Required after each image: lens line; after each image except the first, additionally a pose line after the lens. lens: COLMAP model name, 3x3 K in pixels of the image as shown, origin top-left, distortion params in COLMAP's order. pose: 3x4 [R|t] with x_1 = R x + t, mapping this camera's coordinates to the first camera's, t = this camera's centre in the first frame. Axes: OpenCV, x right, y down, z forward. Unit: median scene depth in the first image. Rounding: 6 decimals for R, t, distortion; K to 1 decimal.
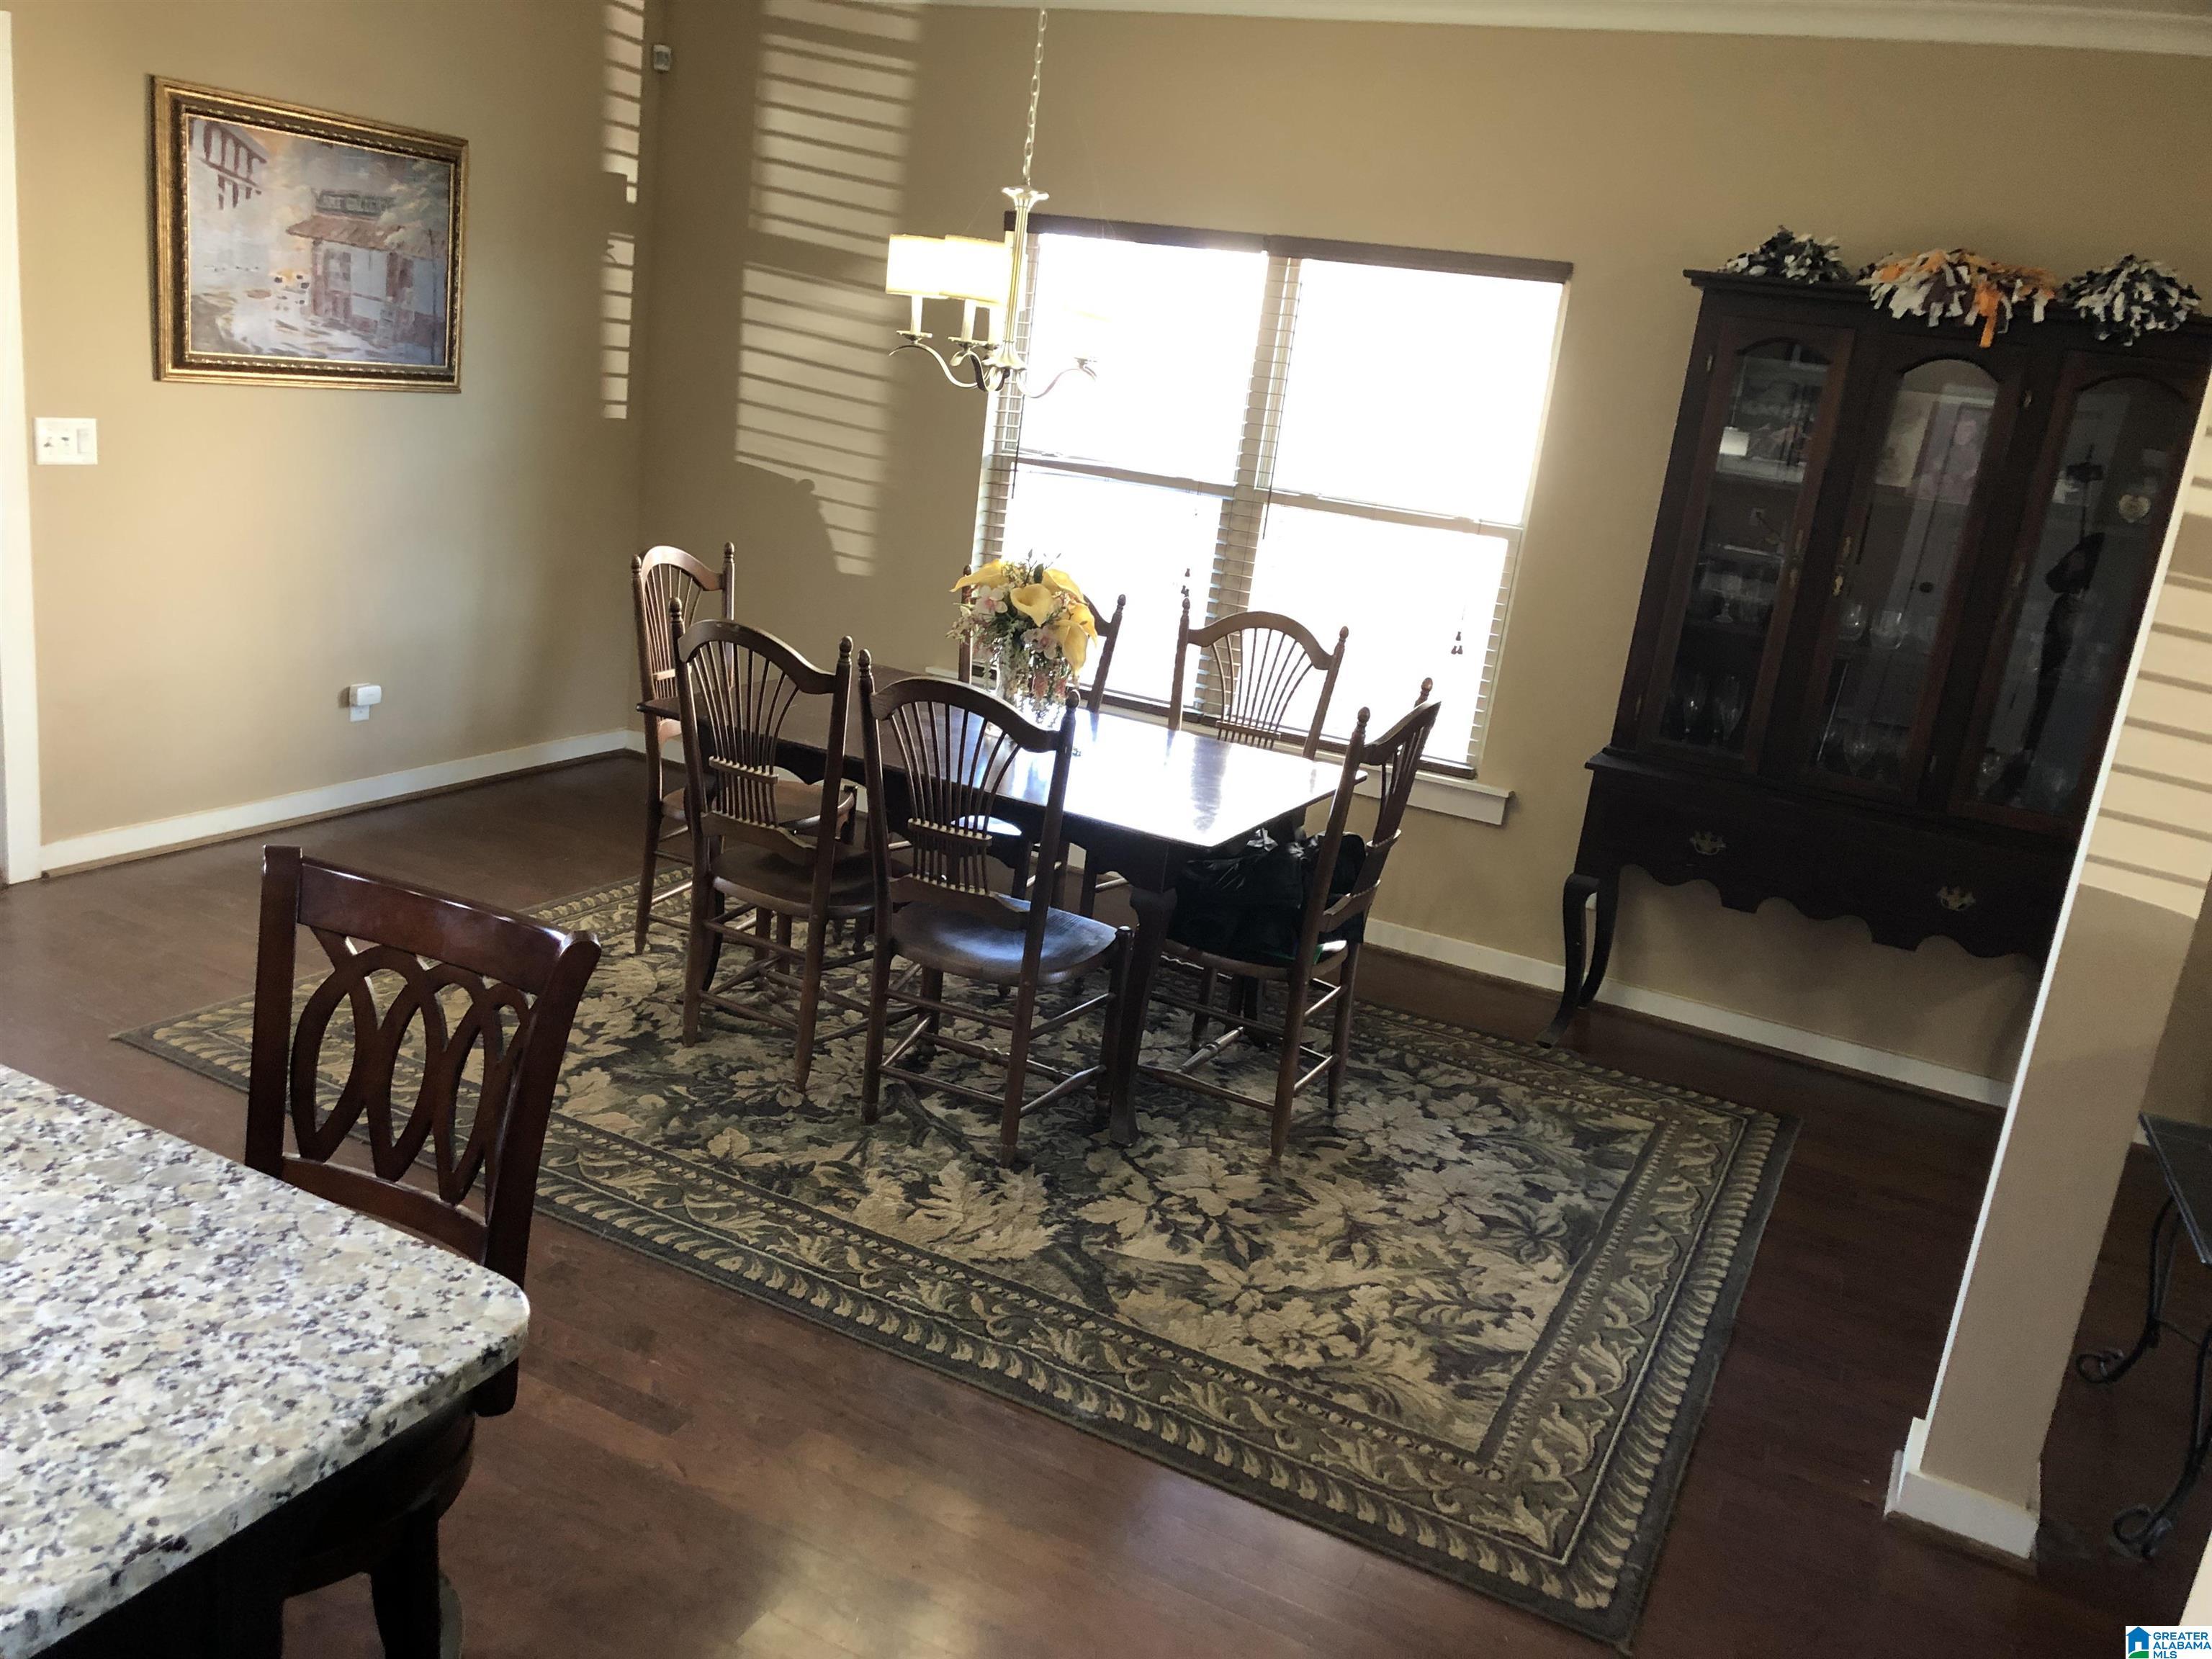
lens RADIAL K [[1816.7, 0, 1065.0], [0, 1816.7, 827.6], [0, 0, 1]] dist [0.043753, -0.053416]
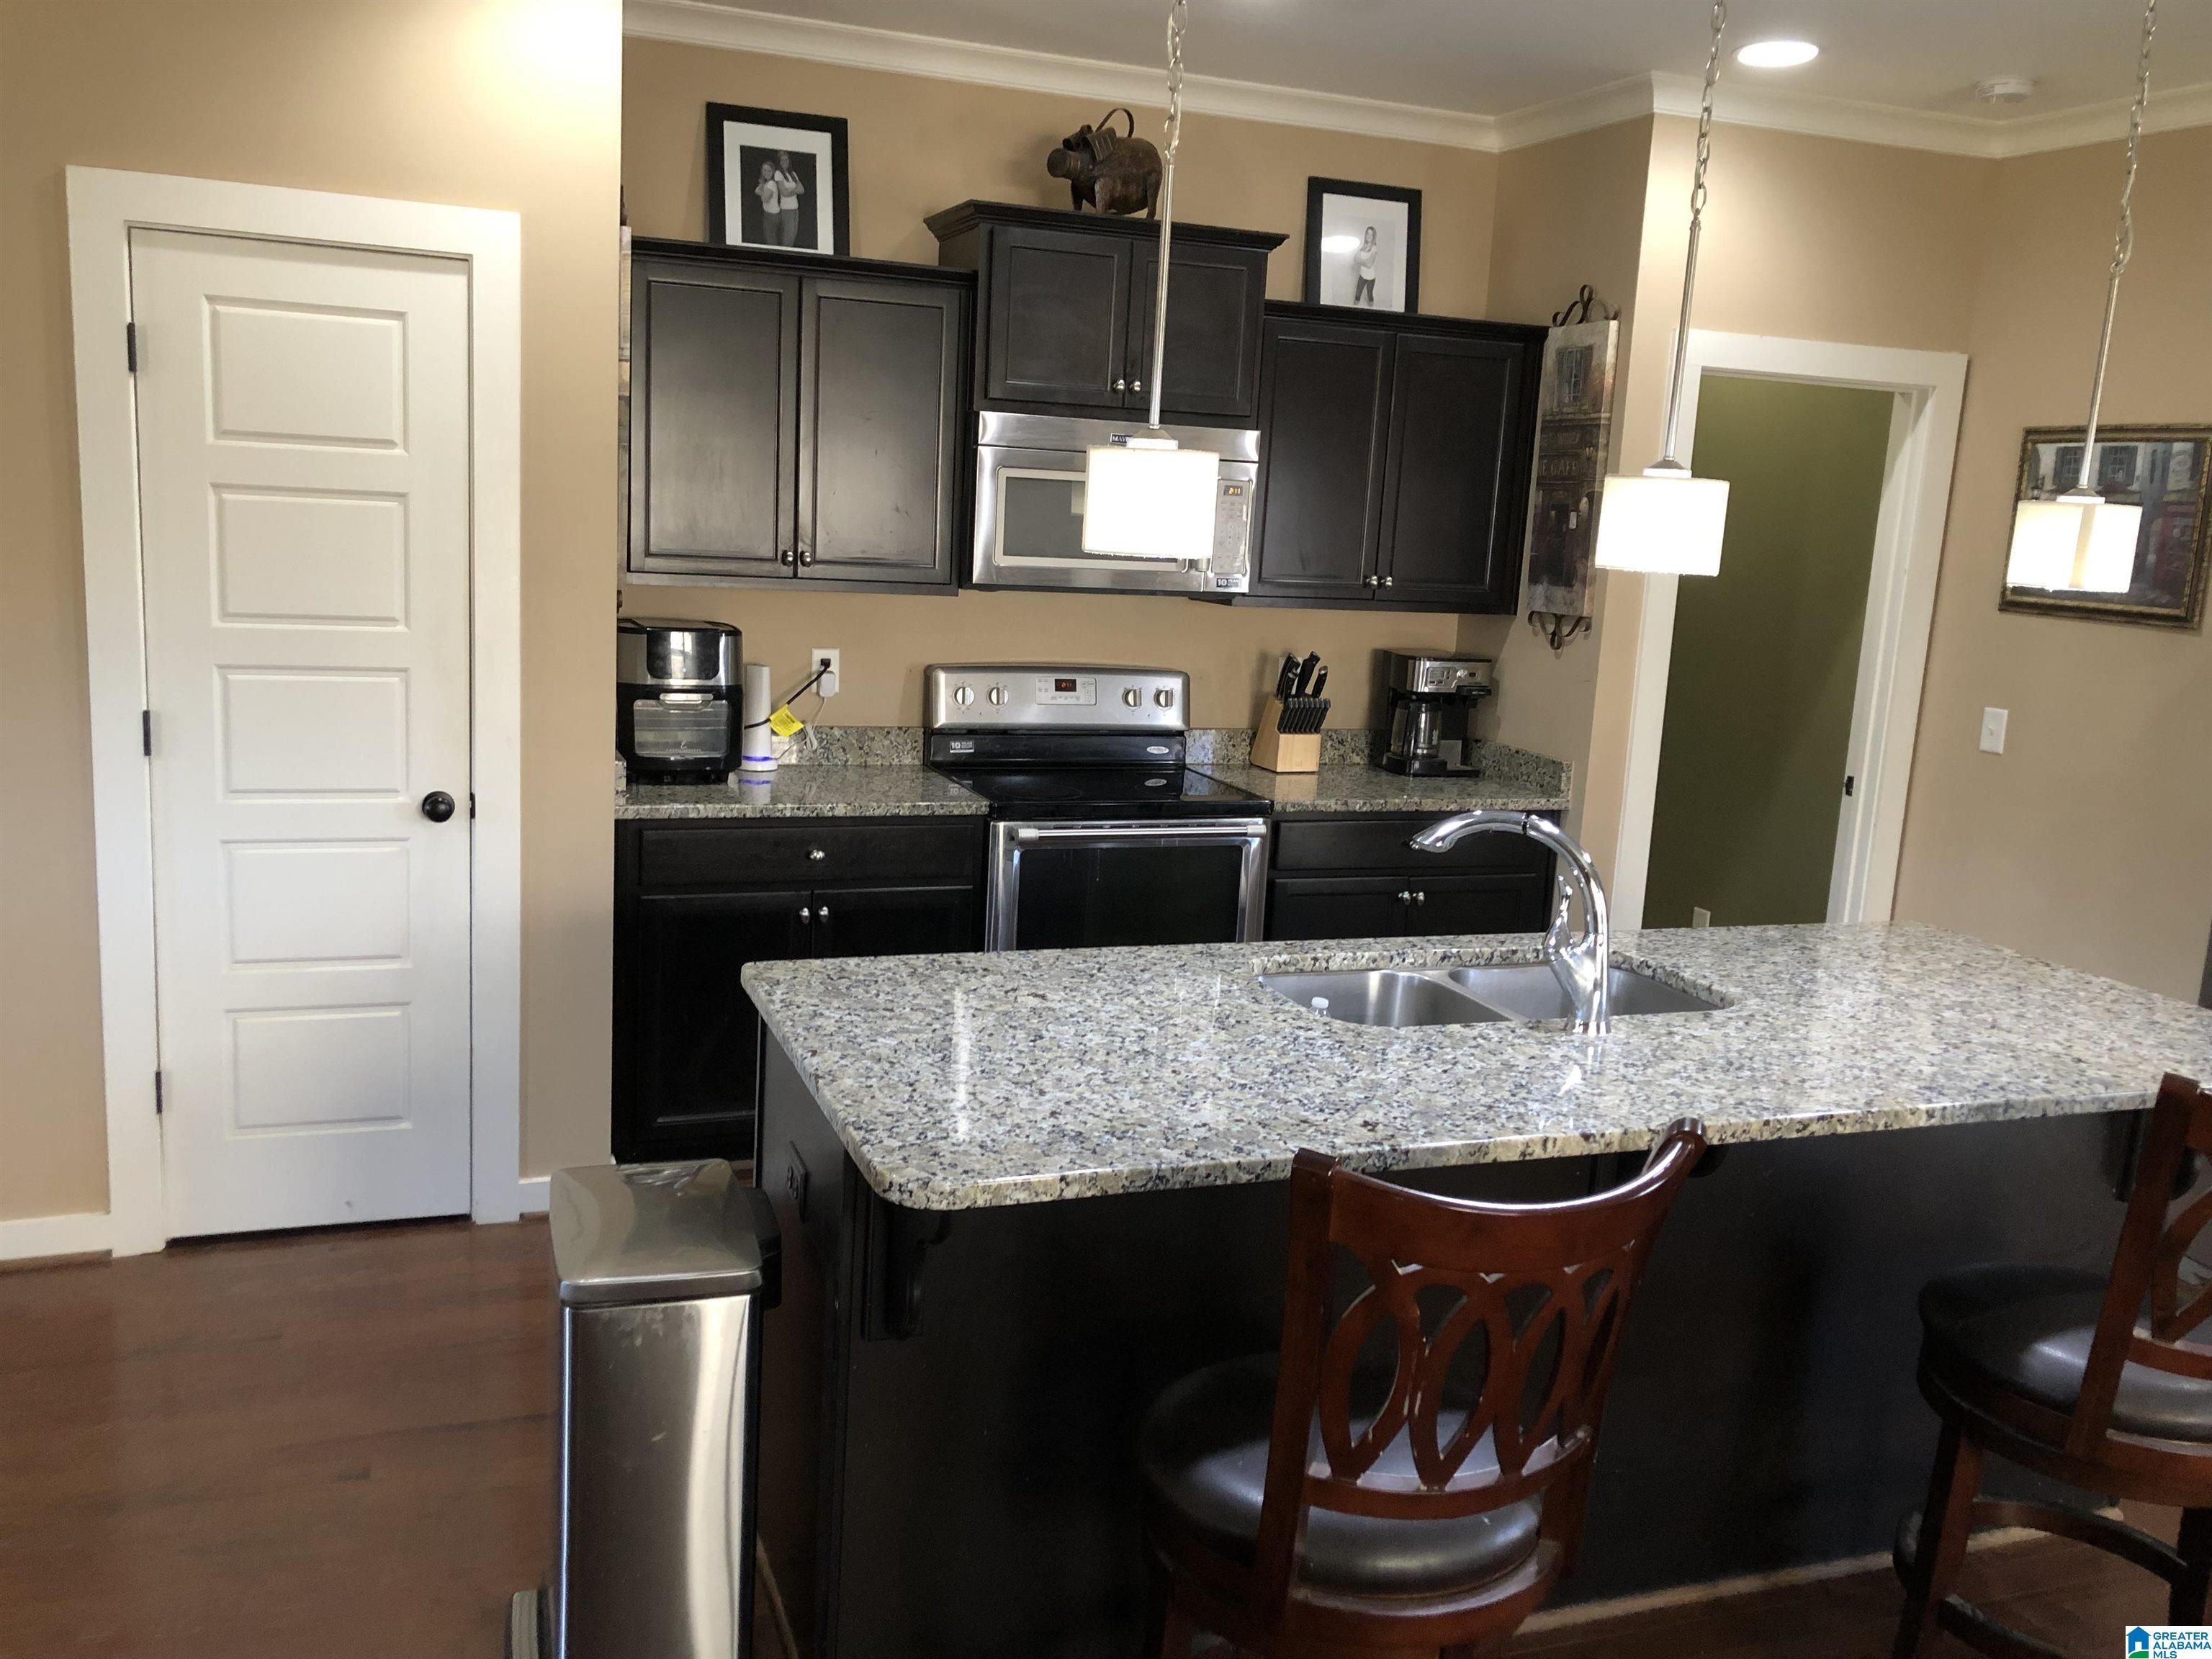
lens RADIAL K [[1816.7, 0, 1071.7], [0, 1816.7, 815.4], [0, 0, 1]] dist [0.043753, -0.053416]
pose [[-0.666739, -0.024591, -0.744885, 0.206964], [-0.323405, 0.910001, 0.259435, -0.121647], [0.671467, 0.413875, -0.614686, 0.597555]]
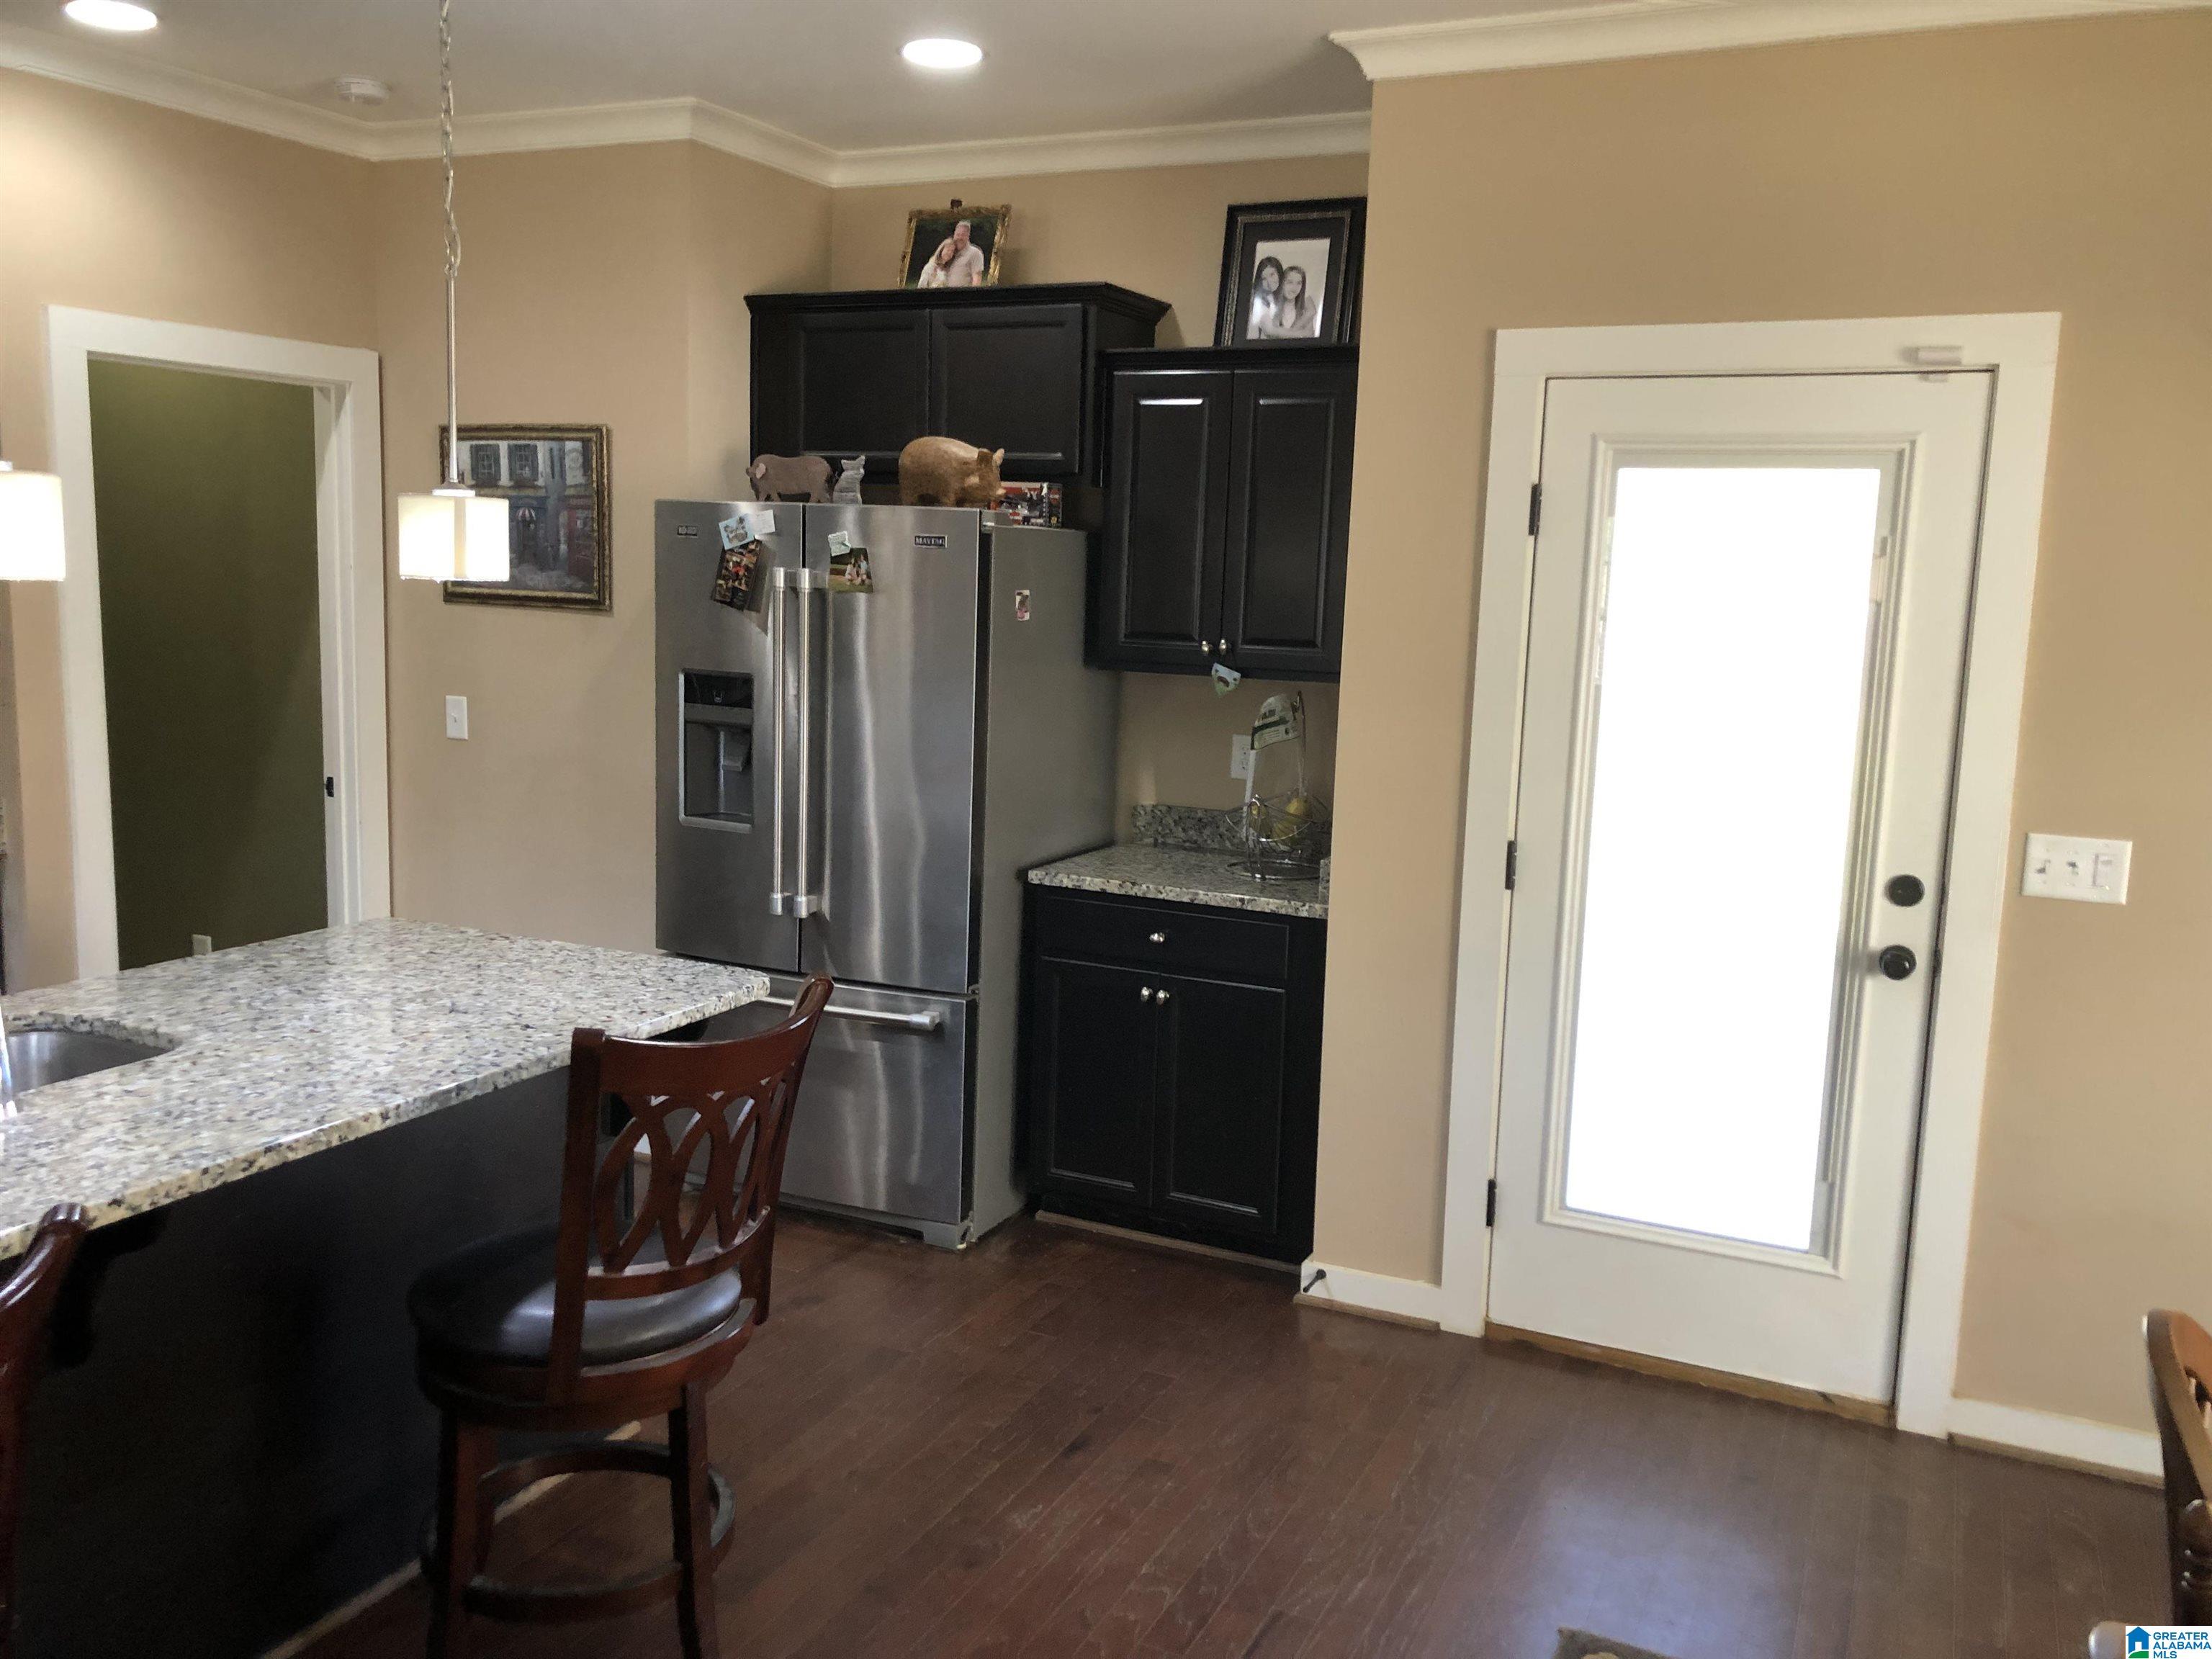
lens RADIAL K [[1816.7, 0, 1090.6], [0, 1816.7, 815.7], [0, 0, 1]] dist [0.043753, -0.053416]
pose [[0.034136, 0.025267, -0.999098, 0.170421], [-0.290050, 0.956905, 0.014290, -0.134570], [0.956403, 0.289300, 0.039993, 0.622927]]
